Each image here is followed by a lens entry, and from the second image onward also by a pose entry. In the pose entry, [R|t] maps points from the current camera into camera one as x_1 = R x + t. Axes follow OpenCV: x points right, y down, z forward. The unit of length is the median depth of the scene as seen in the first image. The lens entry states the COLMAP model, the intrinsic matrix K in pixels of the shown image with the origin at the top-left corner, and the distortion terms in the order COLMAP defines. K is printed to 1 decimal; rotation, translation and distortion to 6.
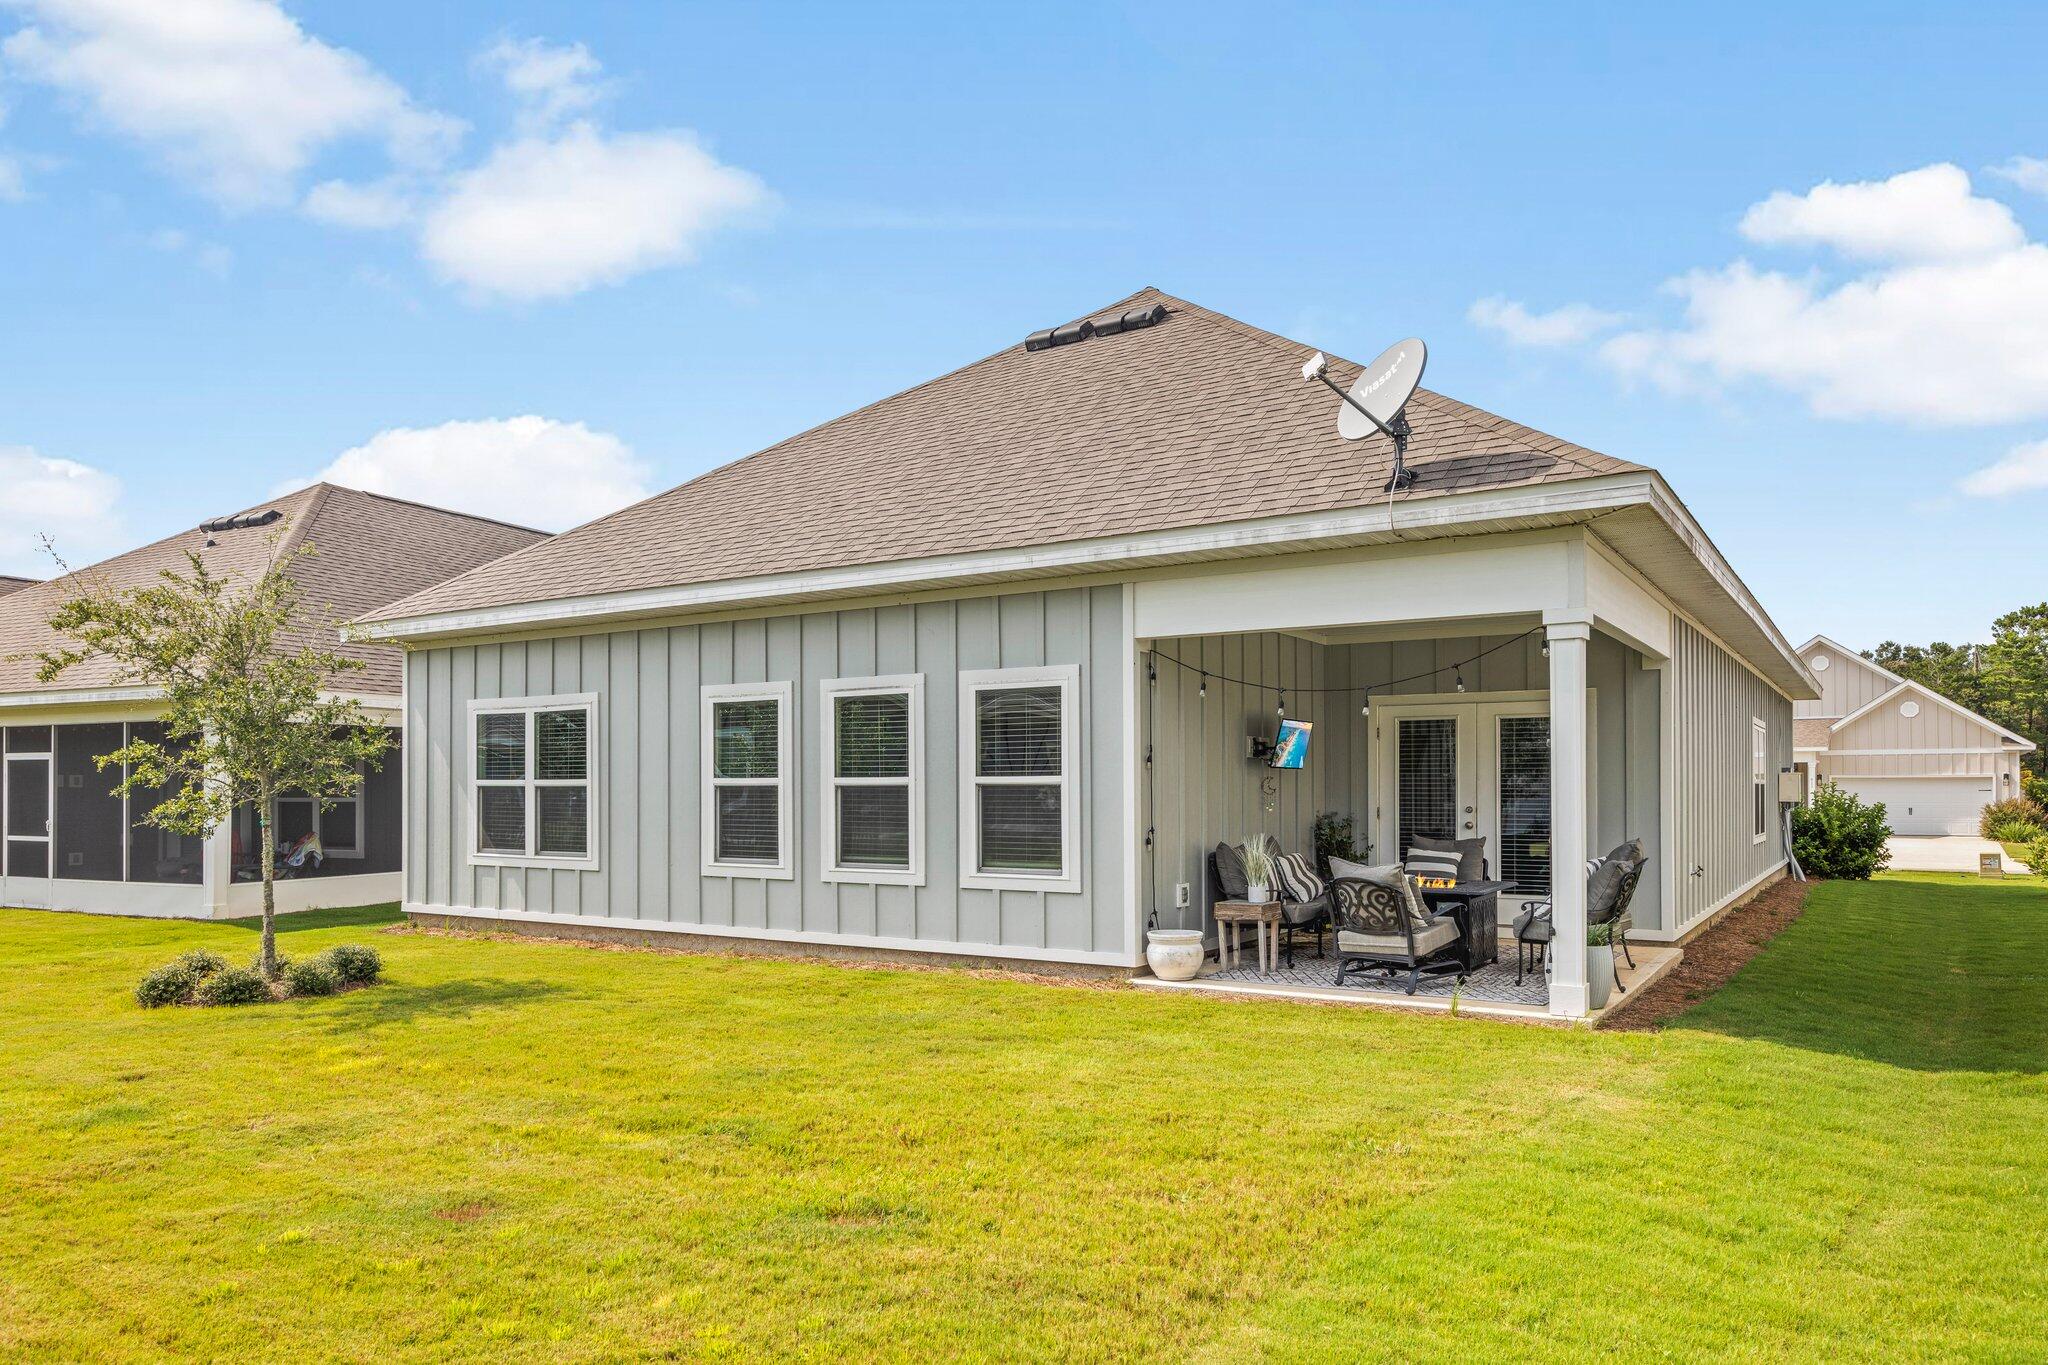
lens RADIAL K [[1427.1, 0, 1318.1], [0, 1427.1, 783.4], [0, 0, 1]] dist [-0.005644, -0.000583]
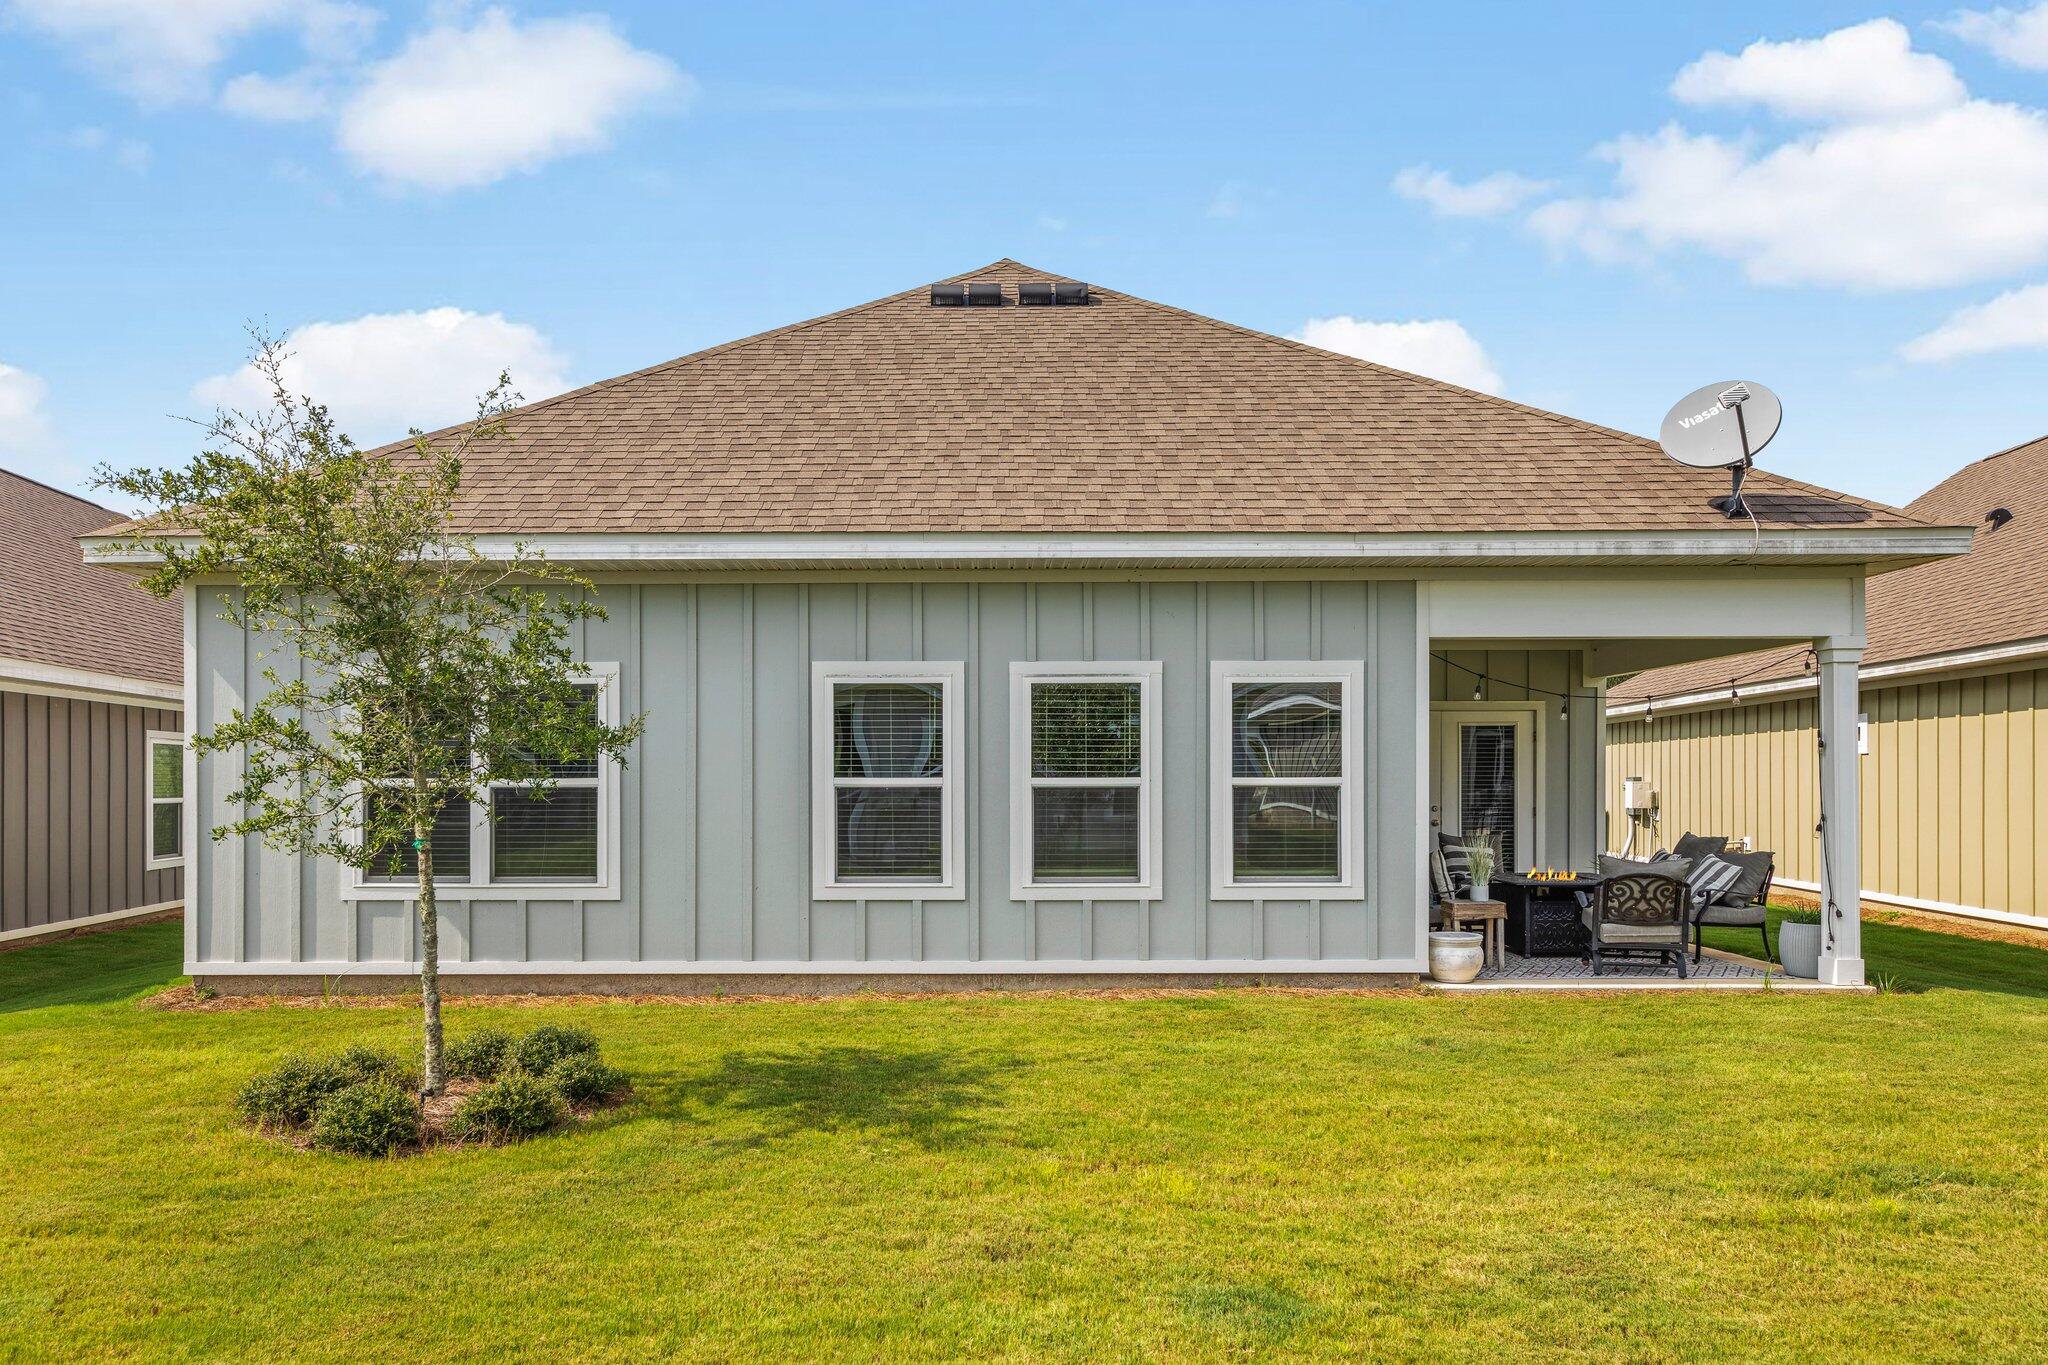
lens RADIAL K [[1158.2, 0, 1022.2], [0, 1158.2, 786.2], [0, 0, 1]] dist [0.001807, -0.000004]
pose [[0.866723, 0.002471, 0.498783, -0.688912], [-0.001948, 0.999997, -0.001569, 0.001906], [-0.498785, 0.000388, 0.866726, 0.400001]]
